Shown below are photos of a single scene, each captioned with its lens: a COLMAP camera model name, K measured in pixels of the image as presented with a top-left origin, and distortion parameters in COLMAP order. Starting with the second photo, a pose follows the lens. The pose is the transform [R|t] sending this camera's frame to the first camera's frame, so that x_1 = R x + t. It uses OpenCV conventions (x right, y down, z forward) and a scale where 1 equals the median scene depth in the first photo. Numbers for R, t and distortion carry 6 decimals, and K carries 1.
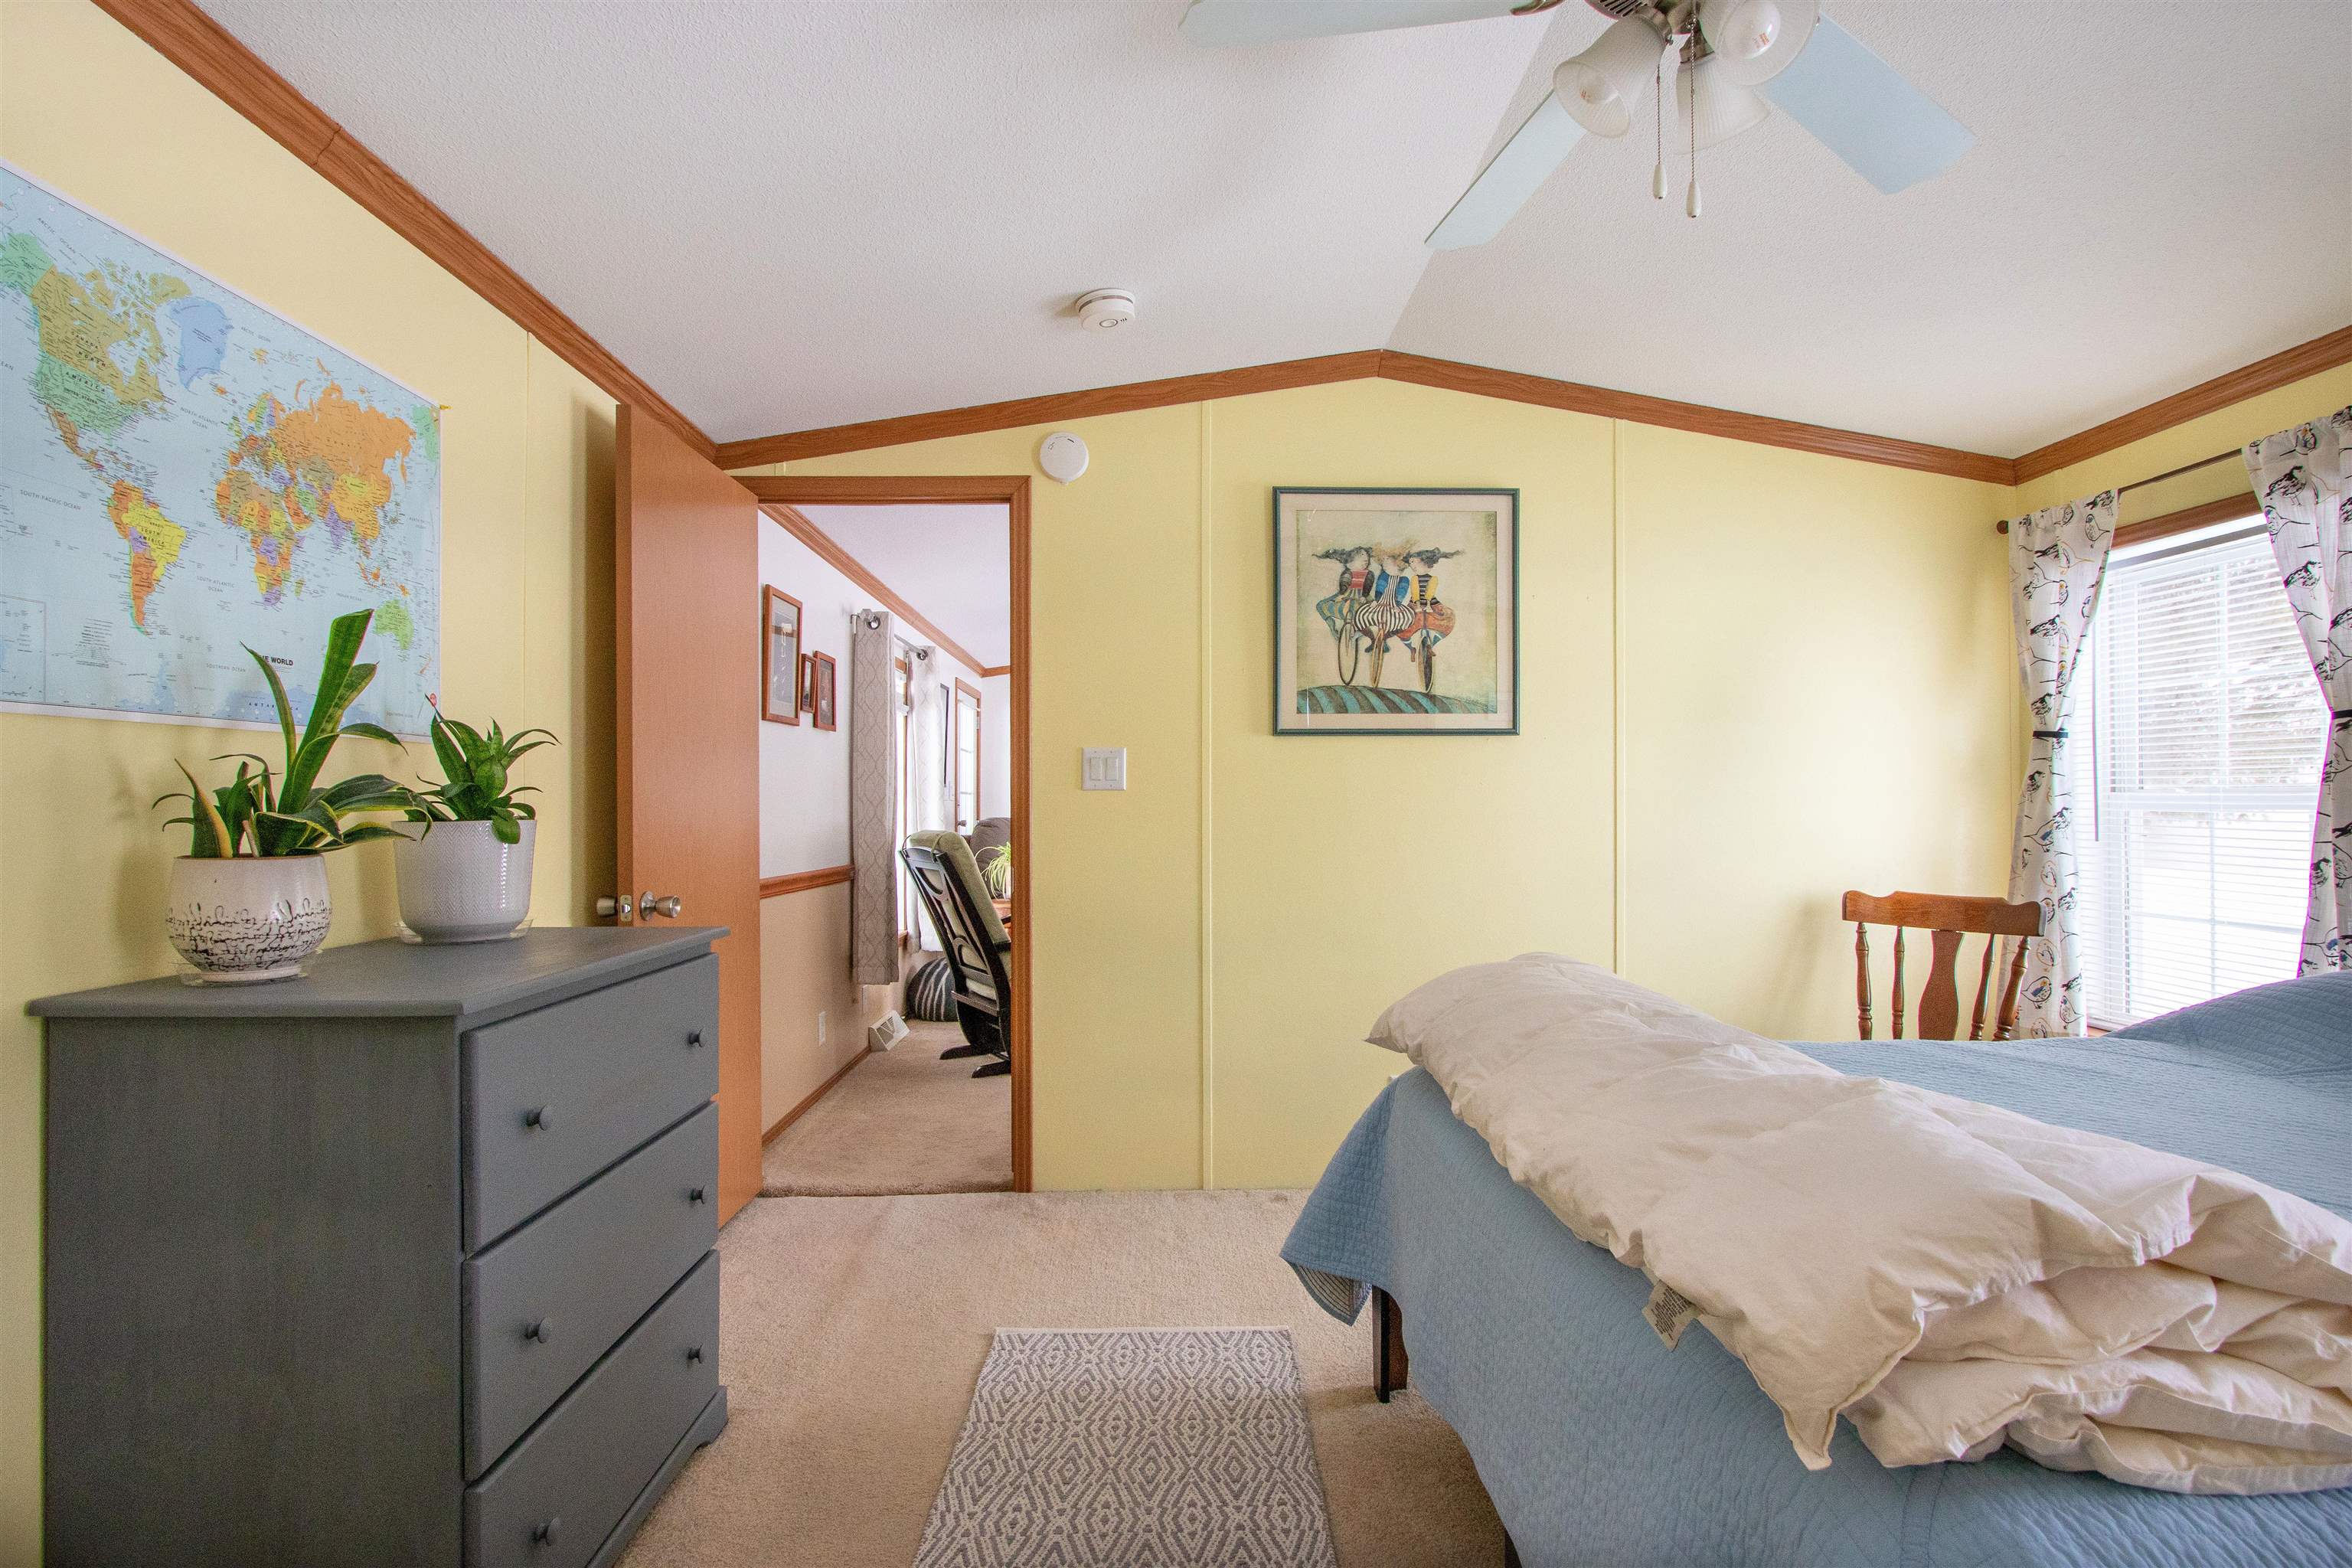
lens RADIAL K [[1104.3, 0, 1199.0], [0, 1104.3, 799.4], [0, 0, 1]] dist [-0.015059, 0.003427]
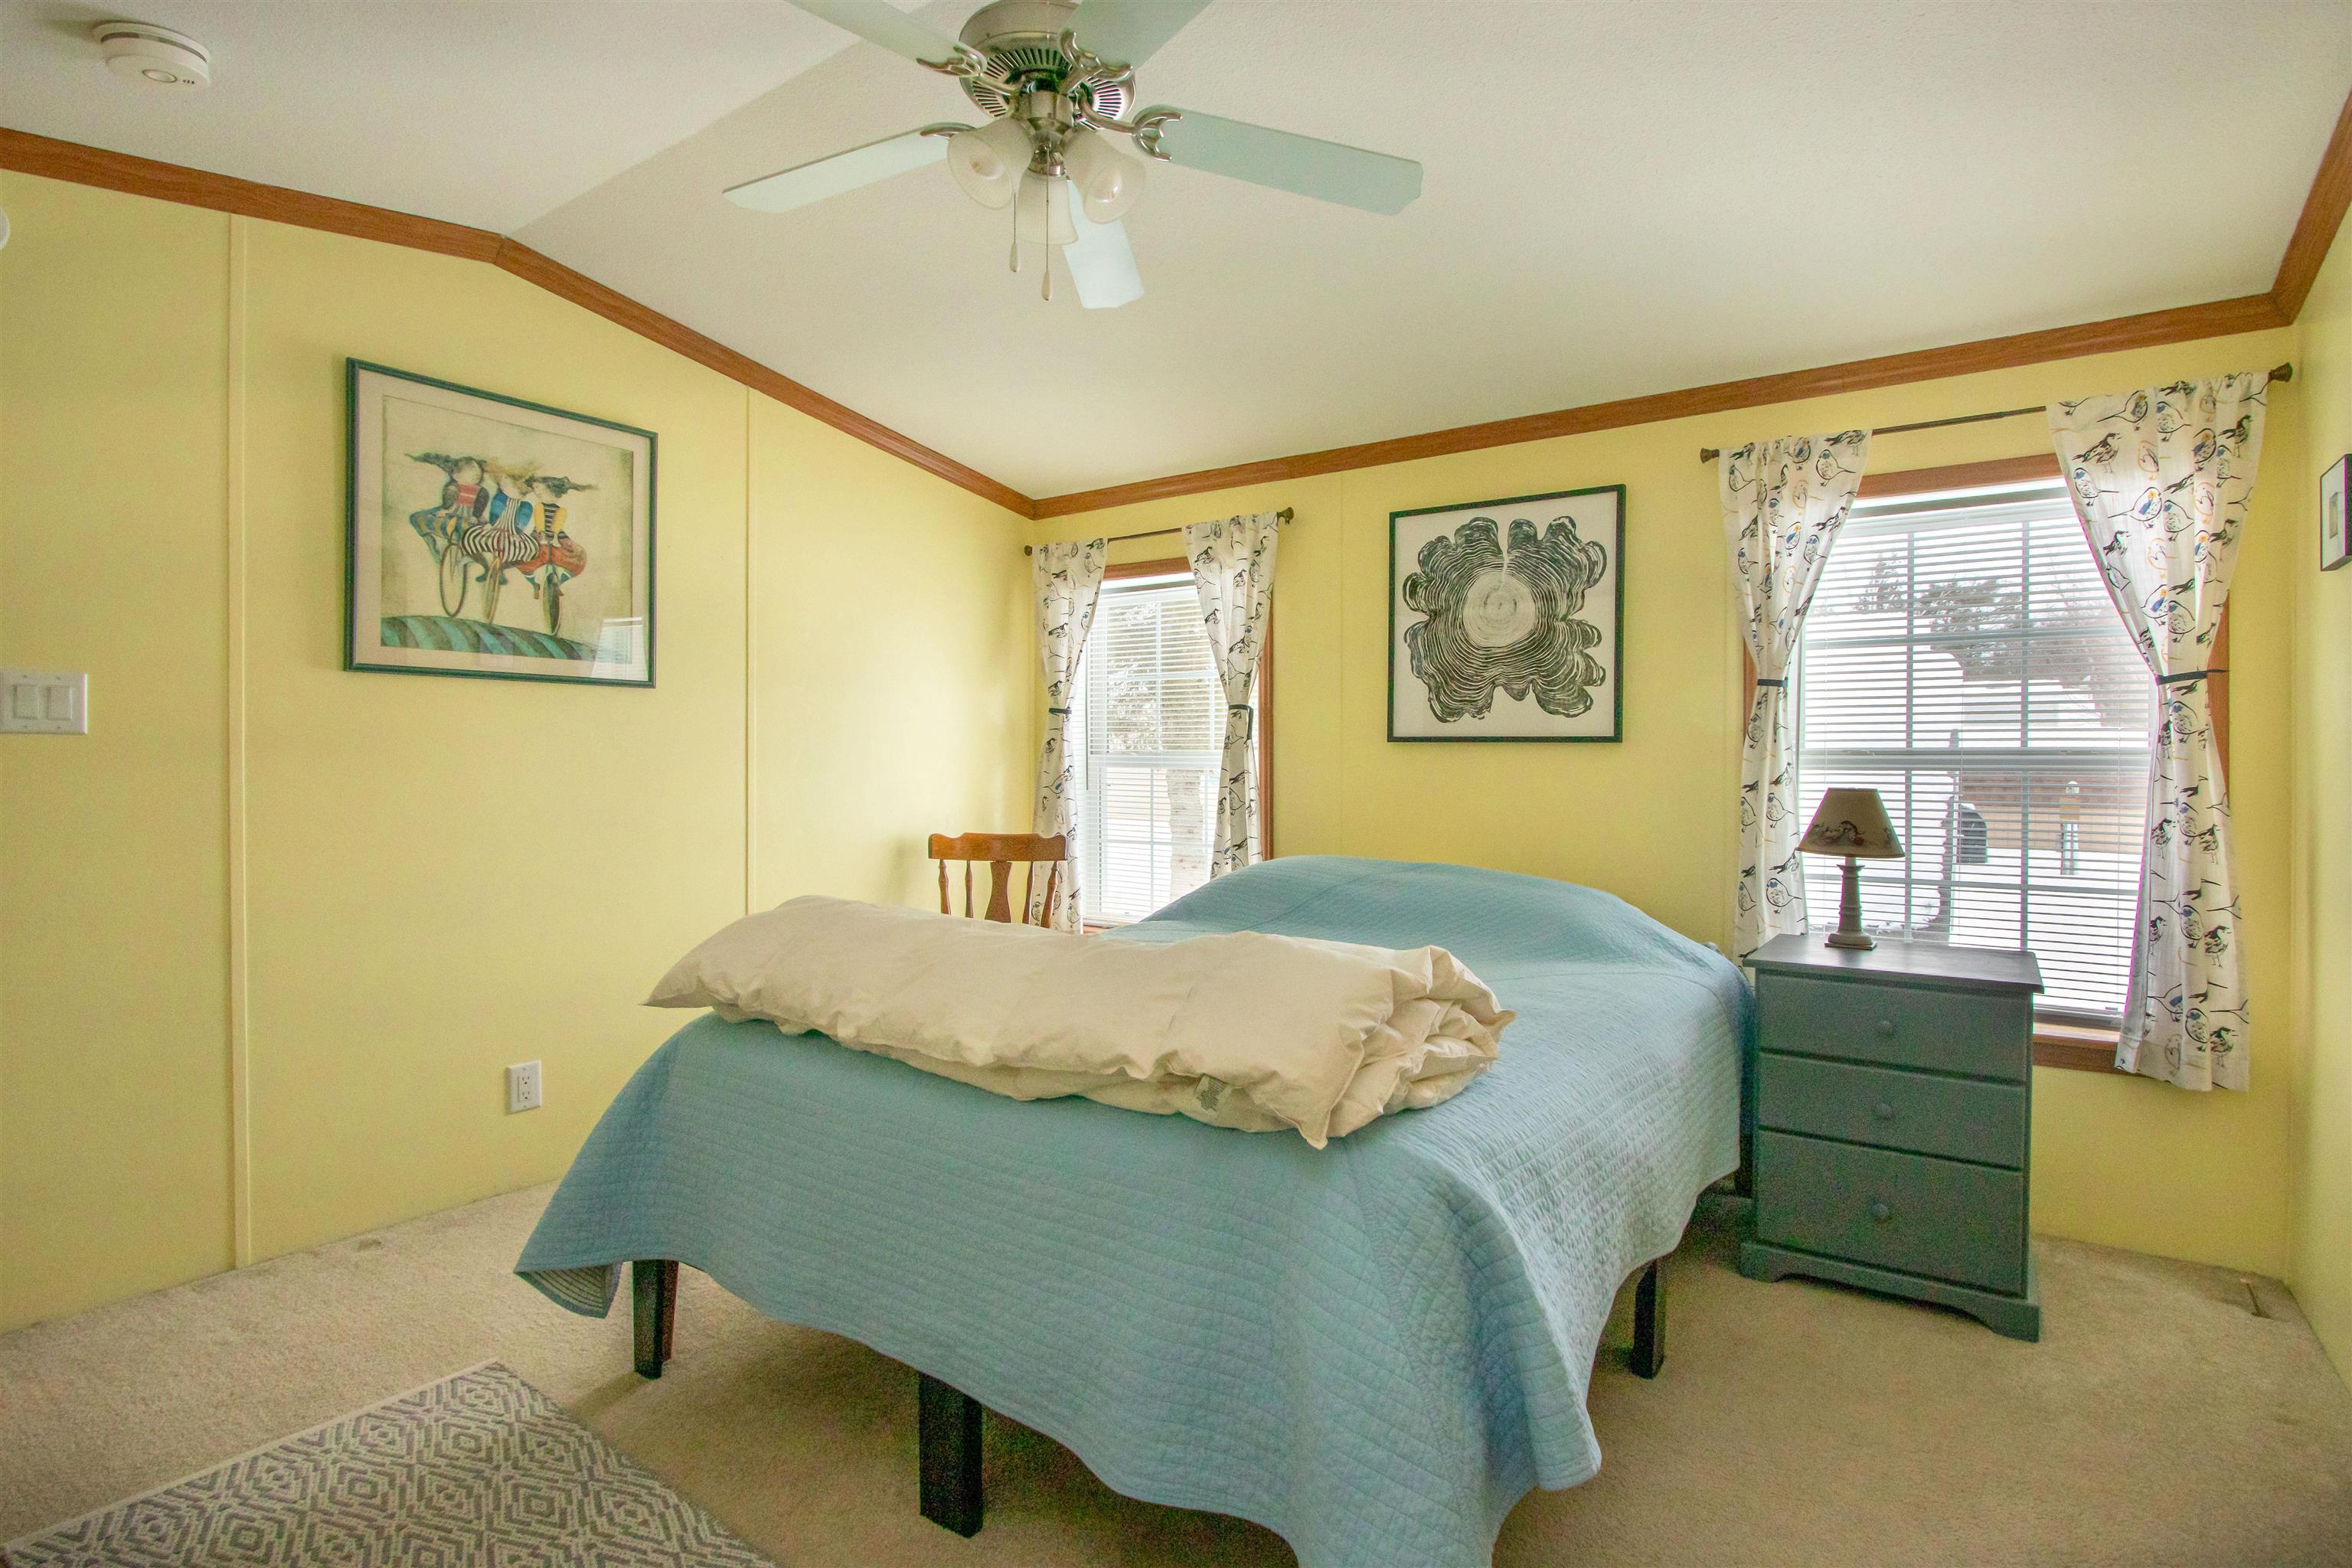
lens RADIAL K [[1104.3, 0, 1217.1], [0, 1104.3, 774.3], [0, 0, 1]] dist [-0.015059, 0.003427]
pose [[0.608514, -0.002160, 0.793540, -0.188349], [-0.008496, 0.999921, 0.009237, 0.004406], [-0.793498, -0.012363, 0.608448, 0.021586]]
